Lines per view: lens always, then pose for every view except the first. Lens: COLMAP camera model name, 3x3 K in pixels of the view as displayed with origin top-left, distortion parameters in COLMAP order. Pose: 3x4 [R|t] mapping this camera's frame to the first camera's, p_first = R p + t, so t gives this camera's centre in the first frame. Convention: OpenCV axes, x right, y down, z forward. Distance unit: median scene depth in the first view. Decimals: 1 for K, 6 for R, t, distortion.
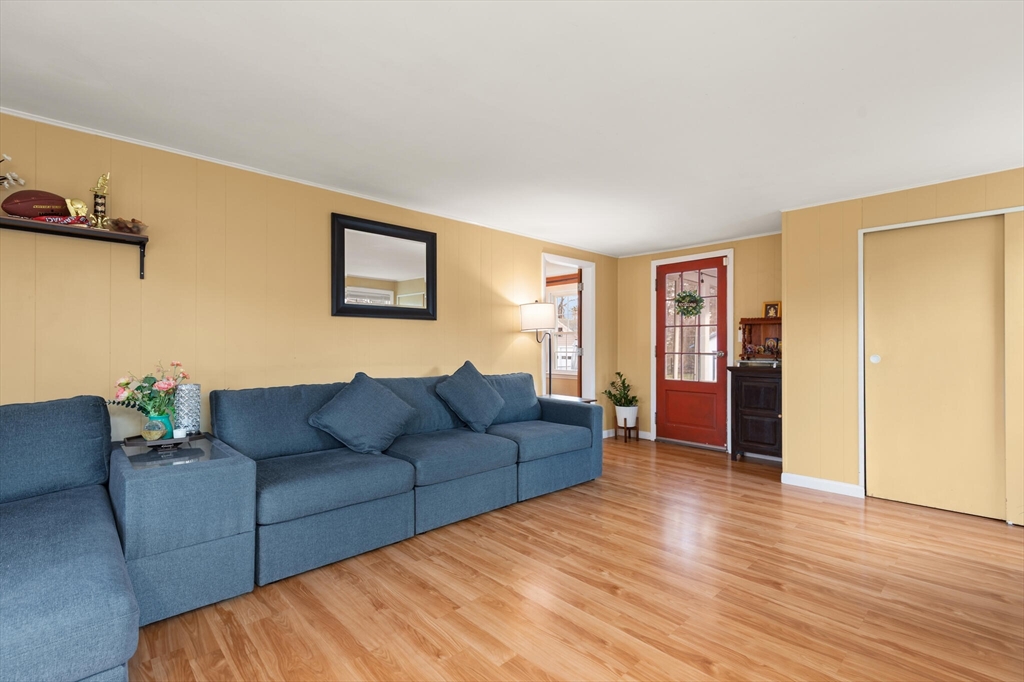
lens RADIAL K [[464.5, 0, 516.8], [0, 464.5, 342.3], [0, 0, 1]] dist [0.006740, -0.000531]
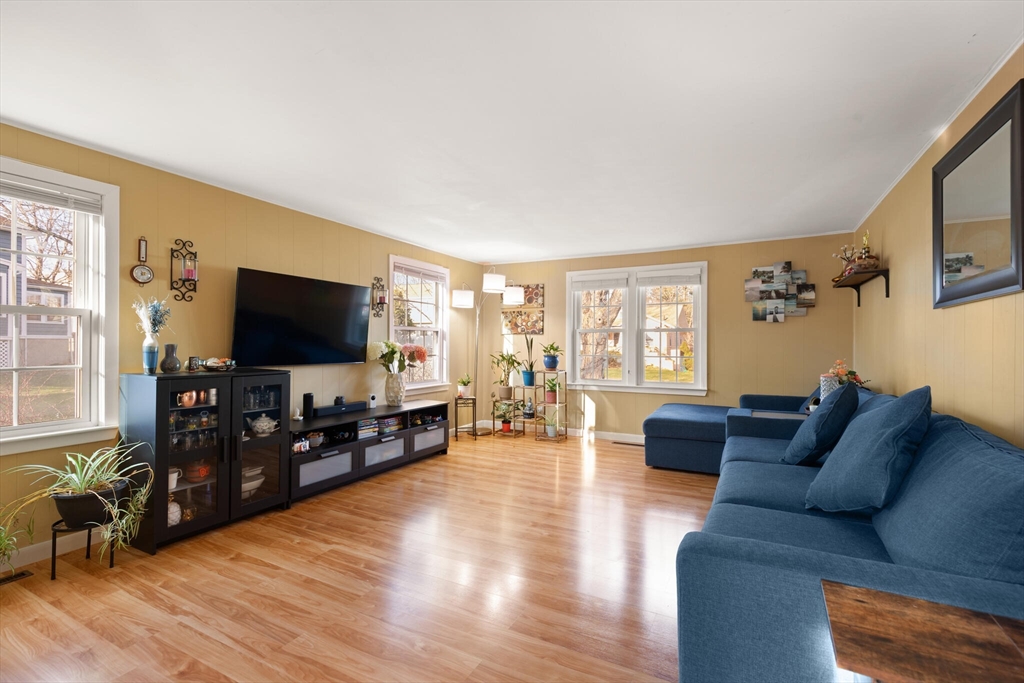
lens RADIAL K [[464.5, 0, 516.8], [0, 464.5, 342.8], [0, 0, 1]] dist [0.006740, -0.000531]
pose [[-0.948071, -0.004244, -0.318031, 0.698935], [-0.000313, 0.999923, -0.012411, 0.007288], [0.318059, -0.011667, -0.947999, 2.290068]]
